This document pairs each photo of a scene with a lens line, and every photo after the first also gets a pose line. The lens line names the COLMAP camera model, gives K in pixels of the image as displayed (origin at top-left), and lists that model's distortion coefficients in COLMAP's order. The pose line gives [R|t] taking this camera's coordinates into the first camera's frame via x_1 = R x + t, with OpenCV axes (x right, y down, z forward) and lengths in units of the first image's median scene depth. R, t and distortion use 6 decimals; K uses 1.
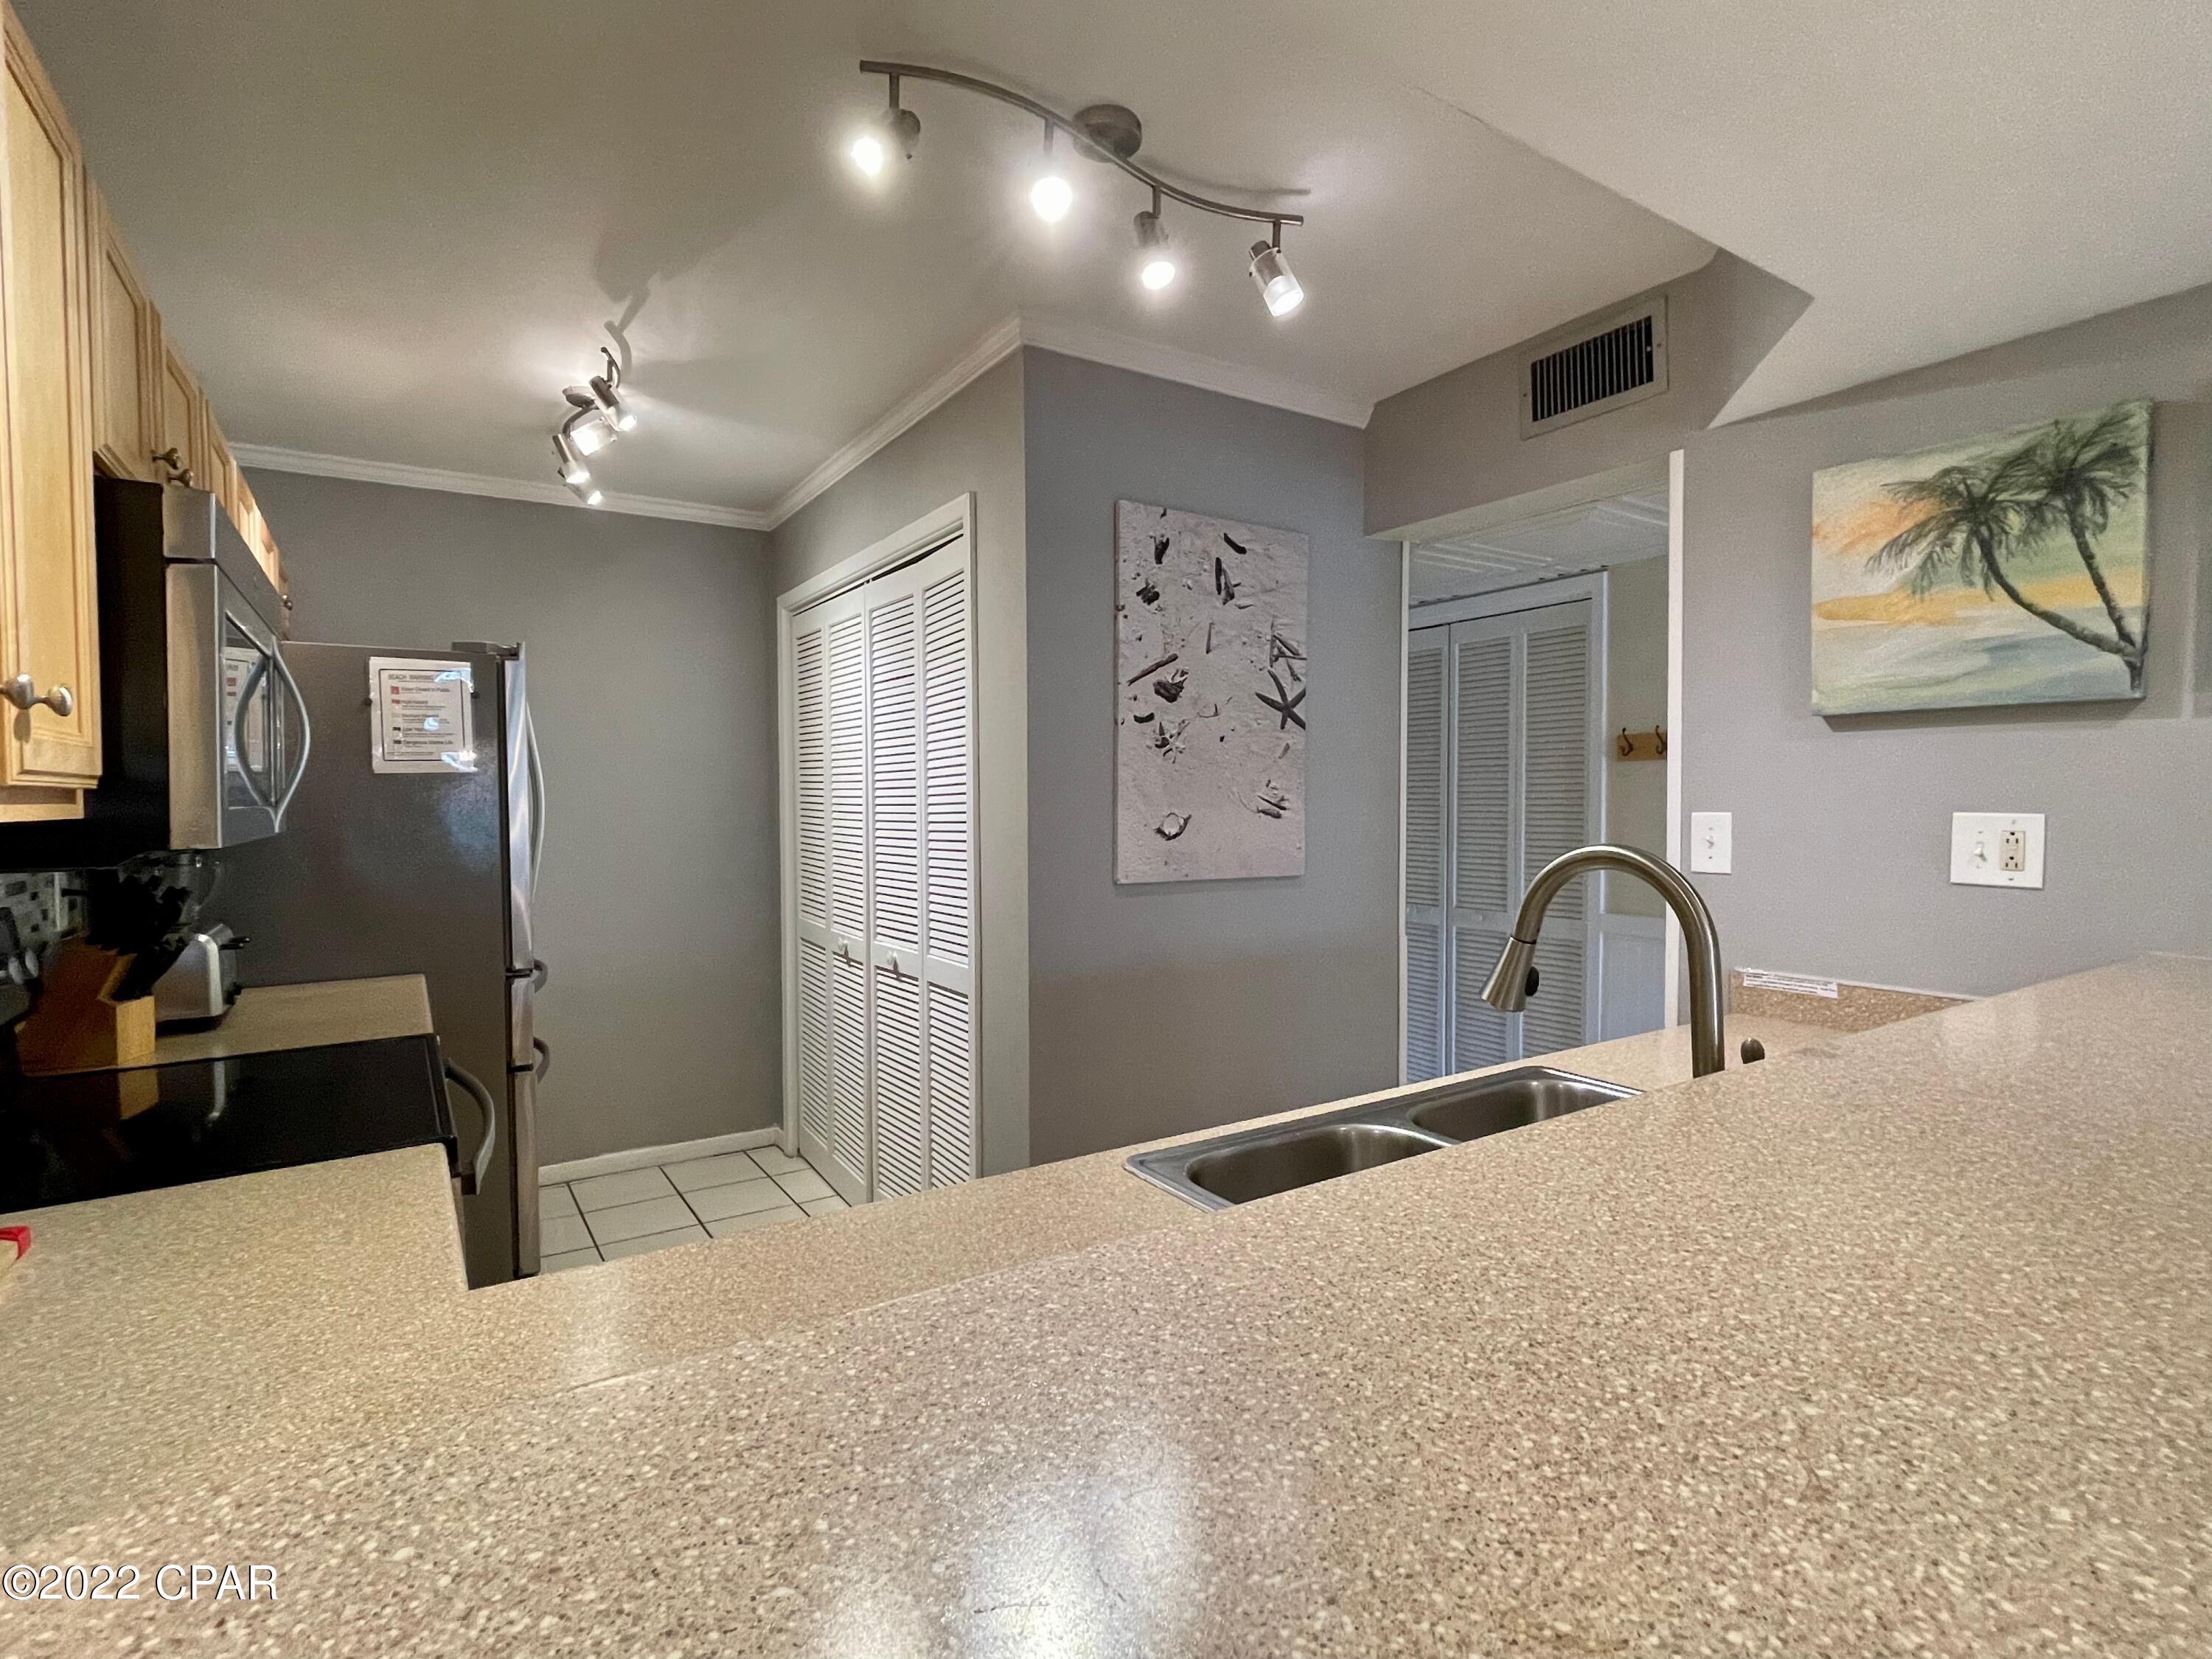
lens RADIAL K [[1083.0, 0, 1108.9], [0, 1083.0, 825.1], [0, 0, 1]] dist [-0.008308, 0.006443]
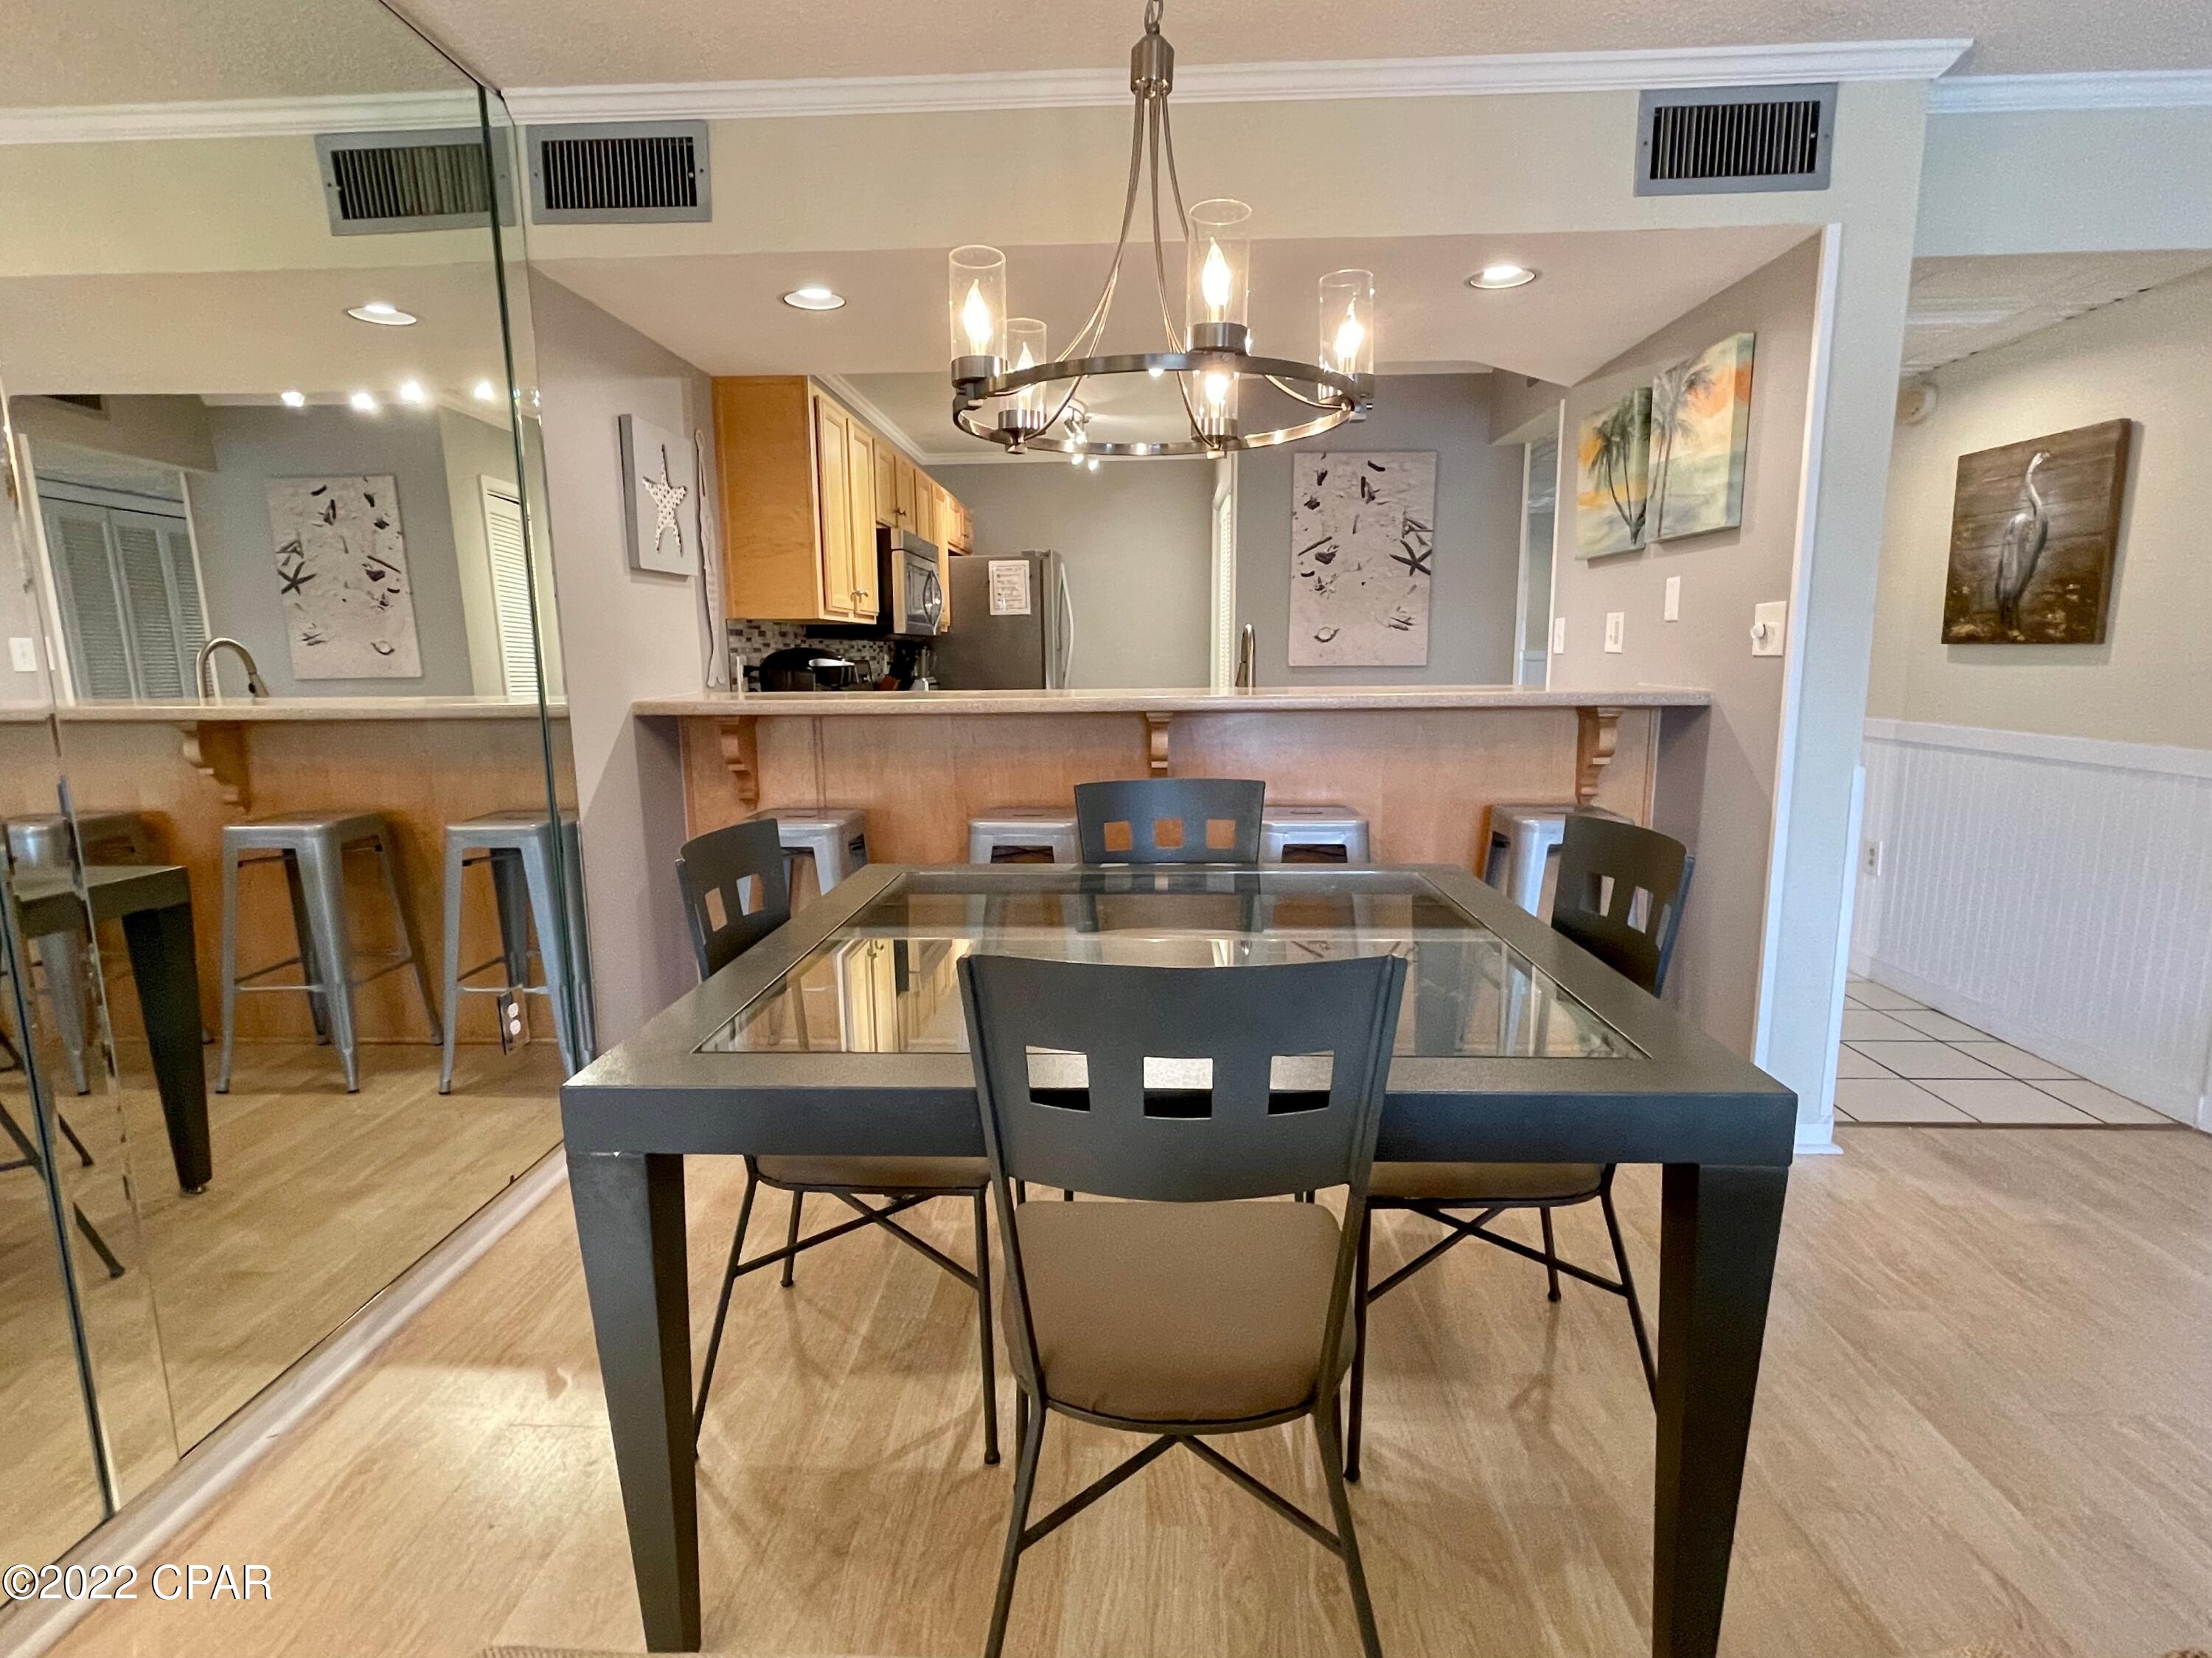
lens RADIAL K [[1082.9, 0, 1102.8], [0, 1082.9, 833.1], [0, 0, 1]] dist [-0.008308, 0.006443]
pose [[0.814059, 0.092319, -0.573398, 0.796469], [-0.007561, 0.988887, 0.148480, 0.061667], [0.580733, -0.116536, 0.805710, -0.687360]]
